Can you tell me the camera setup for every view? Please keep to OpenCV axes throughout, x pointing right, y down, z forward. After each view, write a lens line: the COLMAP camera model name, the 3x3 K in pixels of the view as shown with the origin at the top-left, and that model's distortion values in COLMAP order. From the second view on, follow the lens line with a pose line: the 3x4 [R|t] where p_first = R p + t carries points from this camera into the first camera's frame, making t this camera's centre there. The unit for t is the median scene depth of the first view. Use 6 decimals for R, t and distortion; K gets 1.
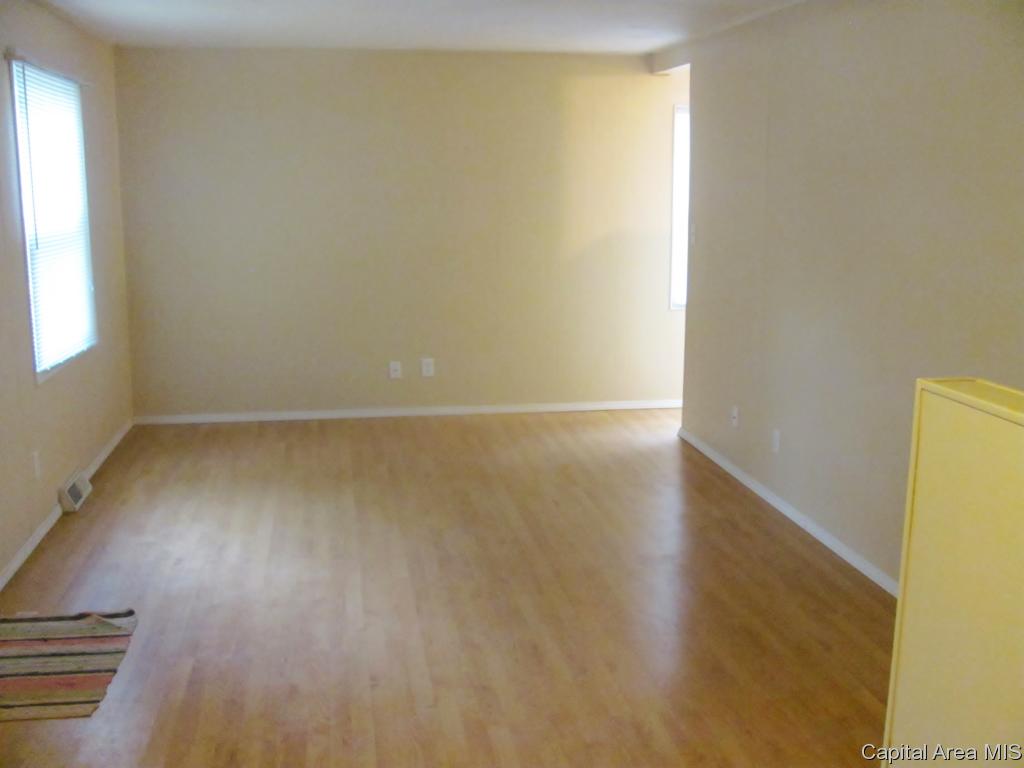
lens RADIAL K [[1089.0, 0, 516.5], [0, 1089.0, 387.5], [0, 0, 1]] dist [-0.206675, 0.278334]
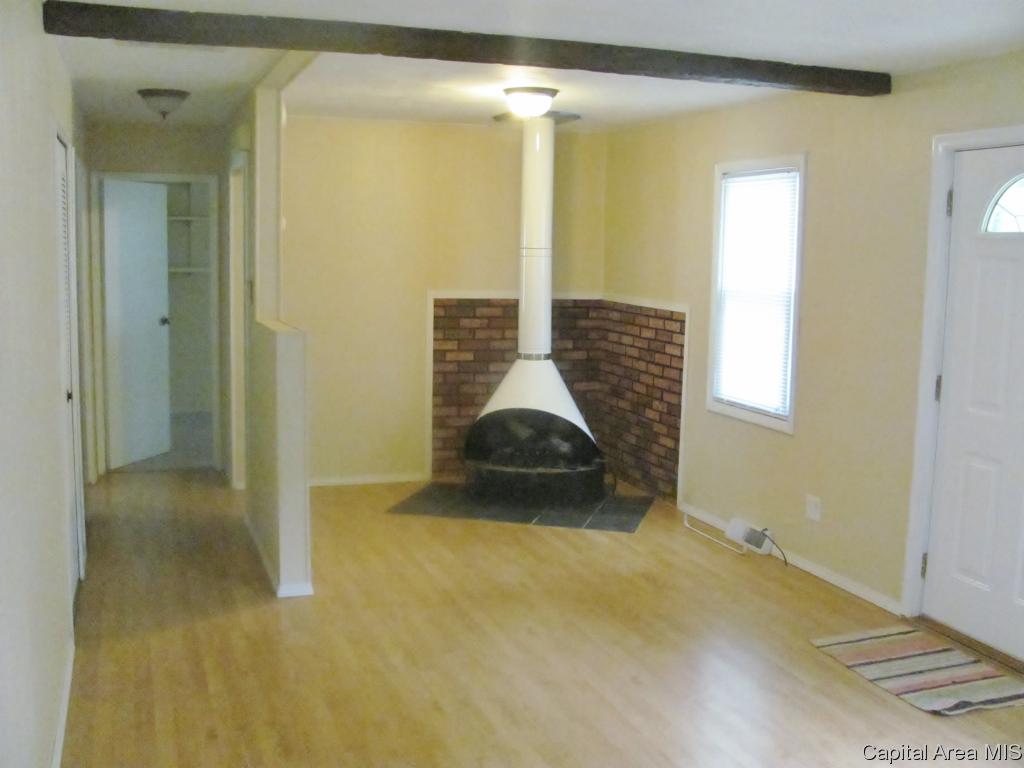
lens RADIAL K [[1089.0, 0, 516.5], [0, 1089.0, 387.5], [0, 0, 1]] dist [-0.206675, 0.278334]
pose [[-0.983414, -0.002394, -0.181362, 0.151409], [-0.058941, 0.949863, 0.307061, -0.274931], [0.171534, 0.312658, -0.934249, 1.421152]]
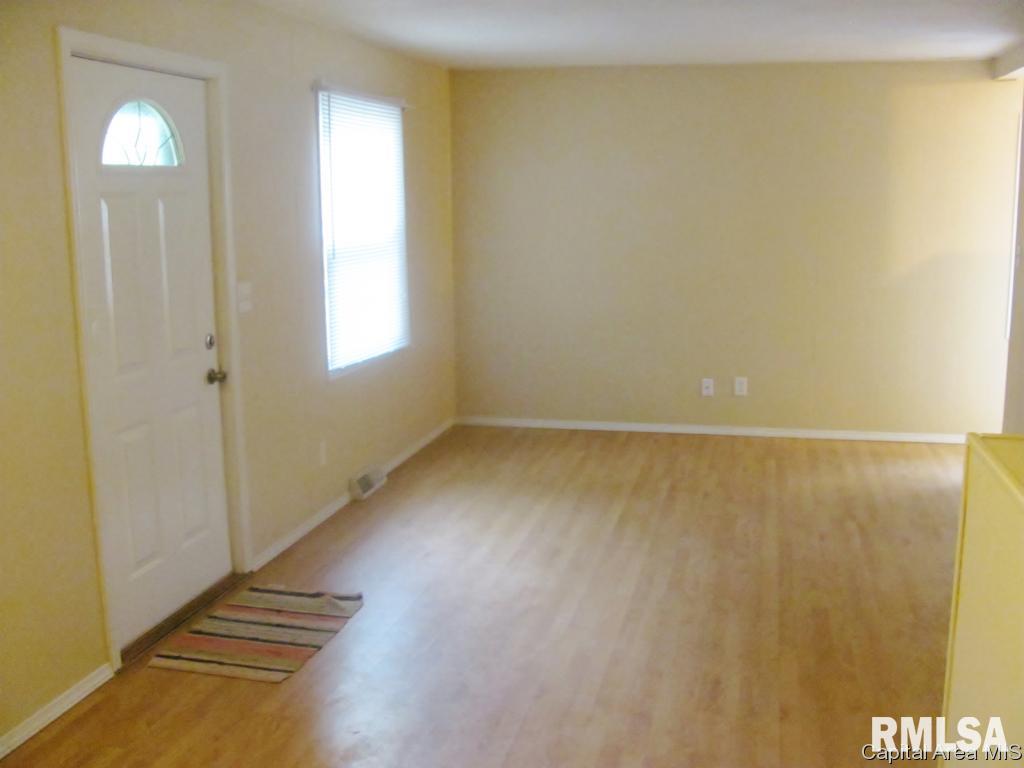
lens RADIAL K [[1089.0, 0, 516.5], [0, 1089.0, 387.5], [0, 0, 1]] dist [-0.206675, 0.278334]
pose [[0.924048, 0.057614, -0.377909, 0.153963], [-0.061347, 0.998114, 0.002163, -0.011126], [0.377321, 0.021185, 0.925840, 0.031186]]
